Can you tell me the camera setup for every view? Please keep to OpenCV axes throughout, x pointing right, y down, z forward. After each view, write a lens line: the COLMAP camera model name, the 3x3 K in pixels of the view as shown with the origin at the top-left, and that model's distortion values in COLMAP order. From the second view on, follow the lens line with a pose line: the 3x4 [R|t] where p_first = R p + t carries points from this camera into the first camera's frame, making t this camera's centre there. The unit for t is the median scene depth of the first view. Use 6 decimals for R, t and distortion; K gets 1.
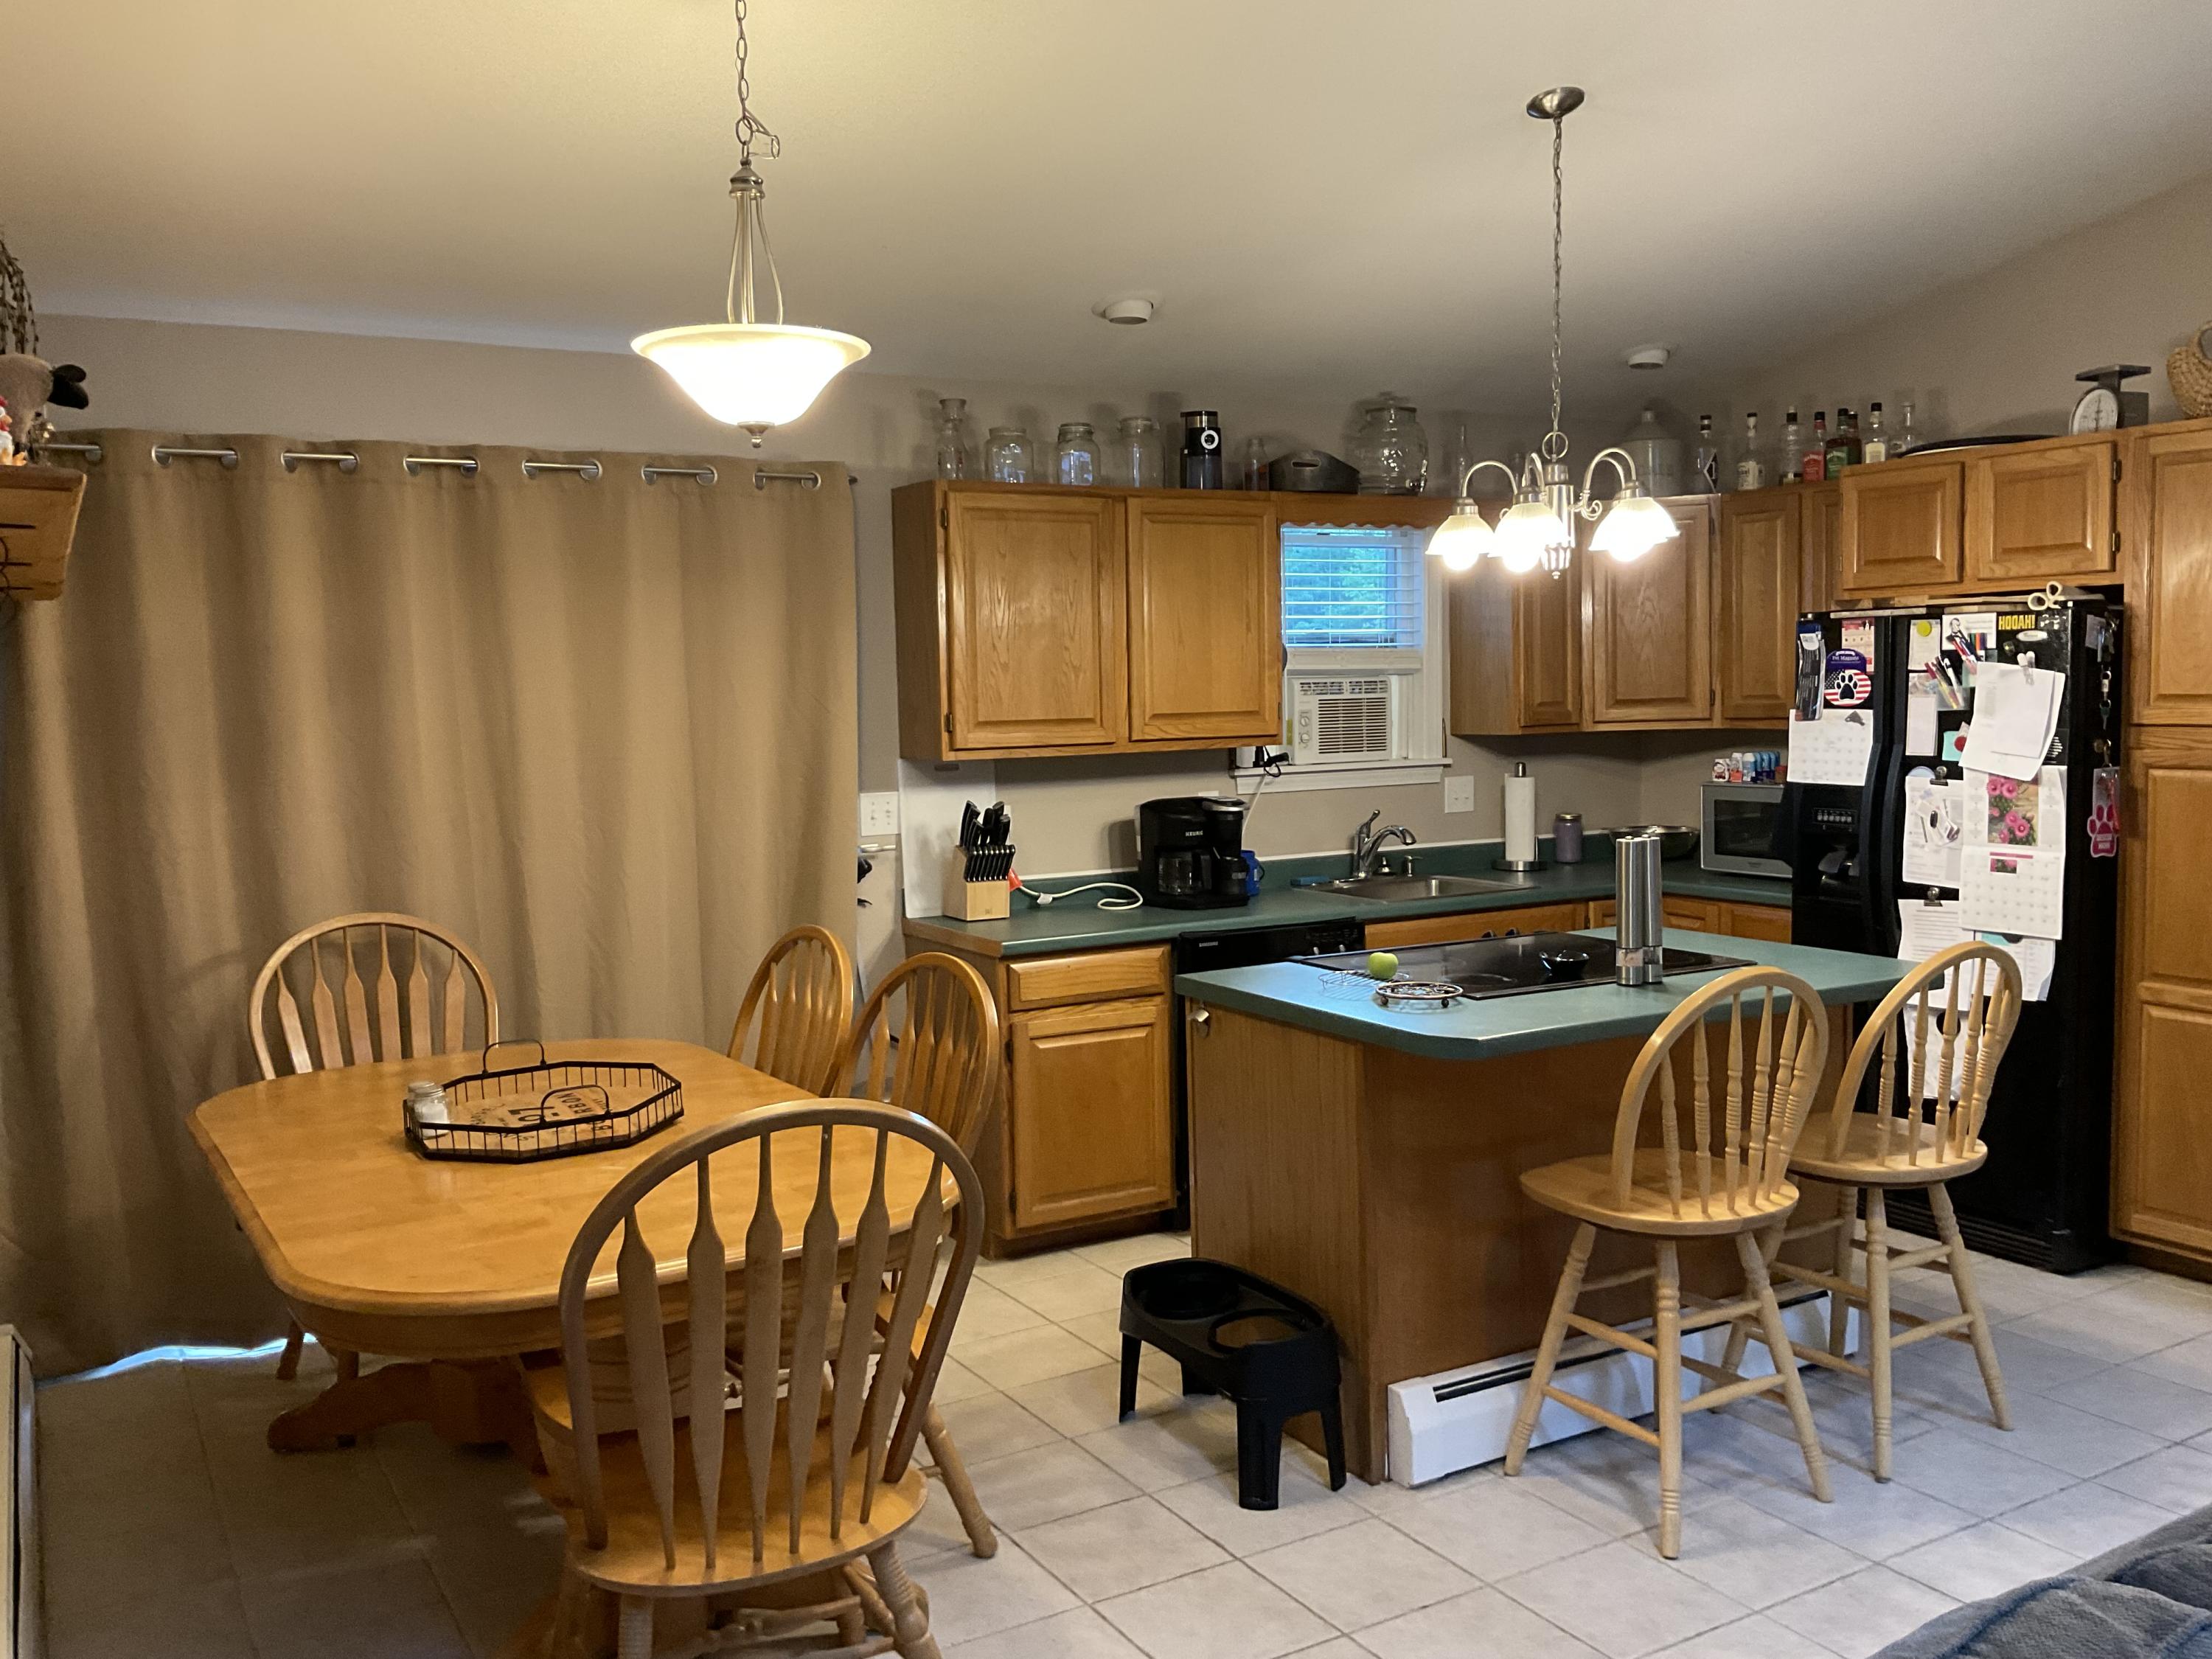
lens RADIAL K [[1842.9, 0, 1091.4], [0, 1842.9, 830.7], [0, 0, 1]] dist [0.124411, -0.249071]
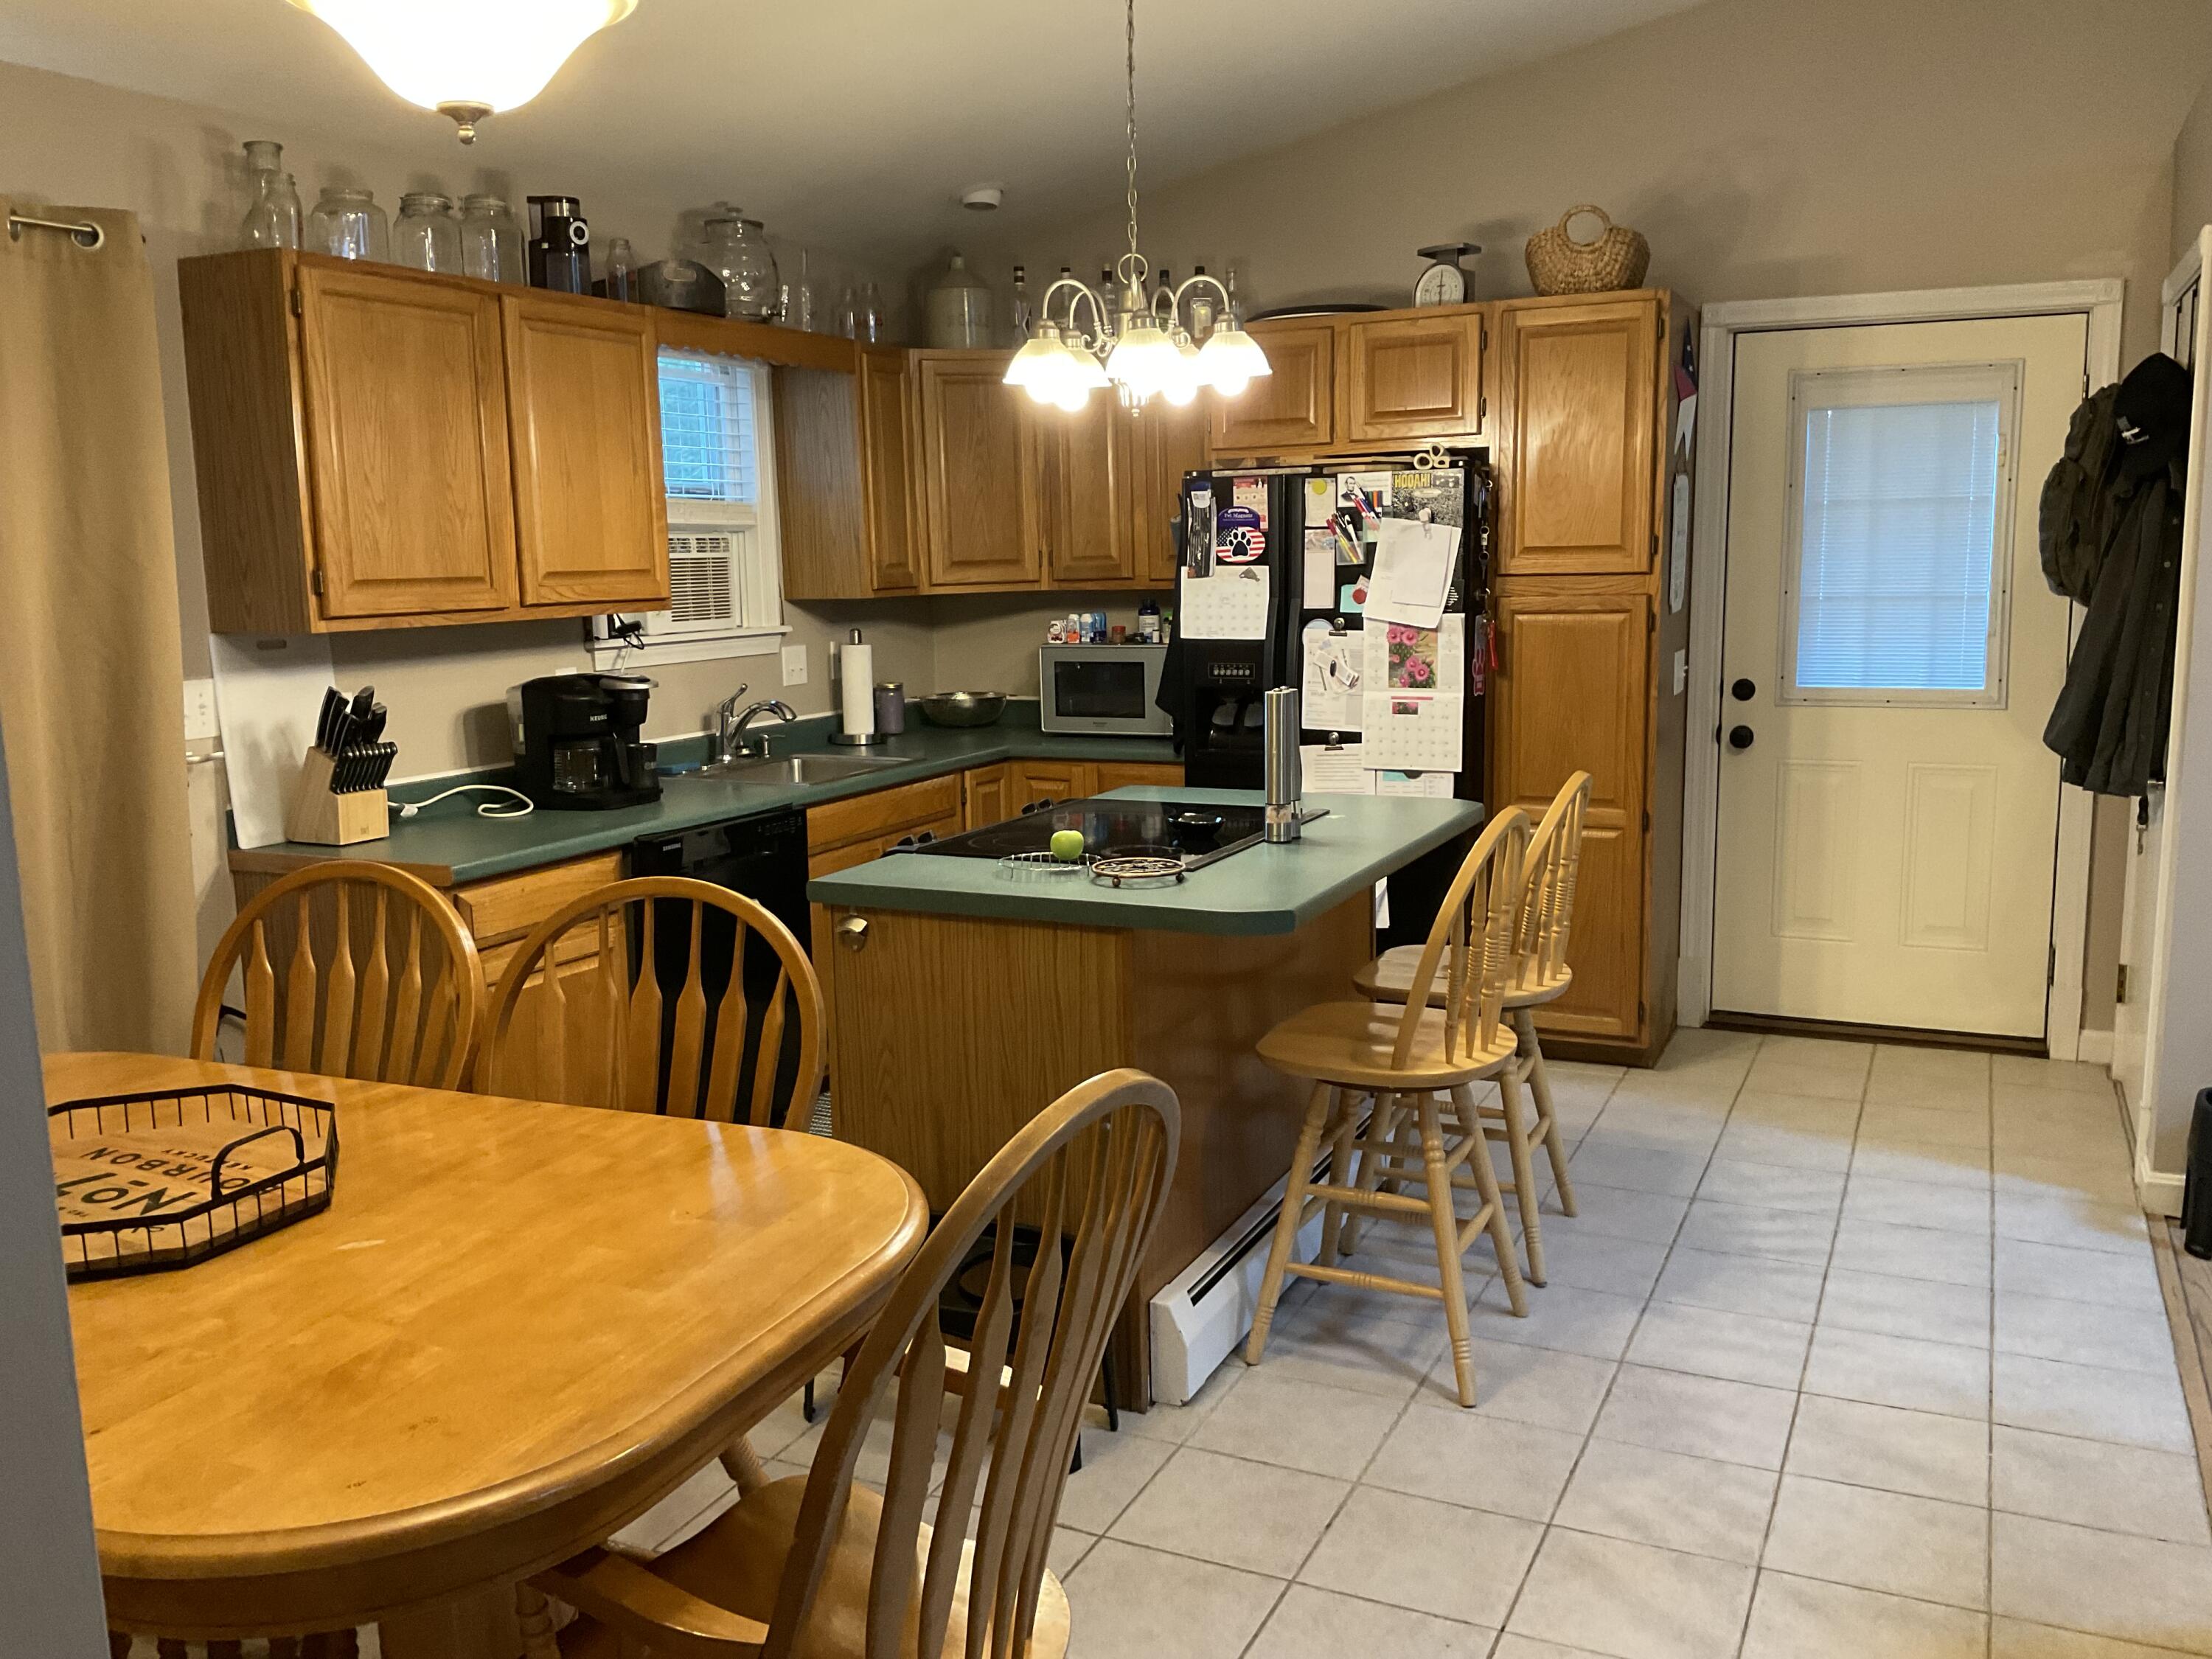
lens RADIAL K [[1842.9, 0, 1091.4], [0, 1842.9, 830.7], [0, 0, 1]] dist [0.124411, -0.249071]
pose [[0.824275, -0.082548, 0.560140, -0.250039], [0.048300, 0.995960, 0.075700, -0.000388], [-0.564126, -0.035343, 0.824932, 0.197639]]
